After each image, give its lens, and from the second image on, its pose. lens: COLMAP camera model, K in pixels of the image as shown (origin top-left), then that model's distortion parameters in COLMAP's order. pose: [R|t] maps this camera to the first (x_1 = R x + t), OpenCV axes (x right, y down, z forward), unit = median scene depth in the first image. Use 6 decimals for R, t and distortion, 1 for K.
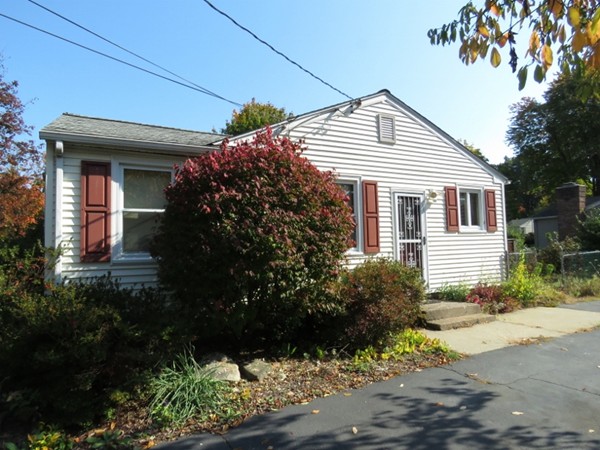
lens RADIAL K [[378.5, 0, 296.6], [0, 378.5, 224.6], [0, 0, 1]] dist [-0.003401, 0.001055]
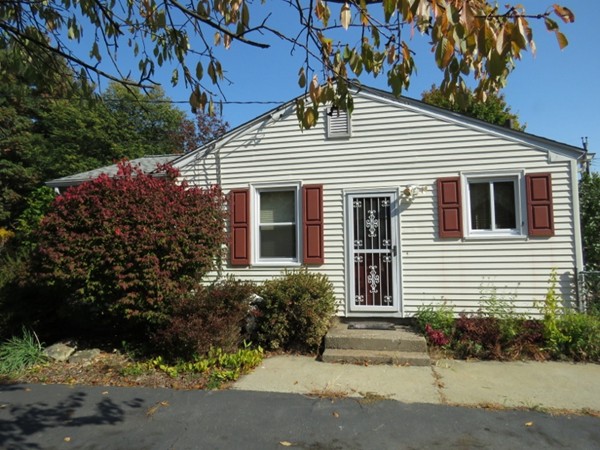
lens RADIAL K [[378.5, 0, 296.6], [0, 378.5, 224.6], [0, 0, 1]] dist [-0.003401, 0.001055]
pose [[0.770460, -0.027017, -0.636916, 0.712246], [0.032981, 0.999453, -0.002499, -0.018109], [0.636635, -0.019081, 0.770930, 0.263361]]
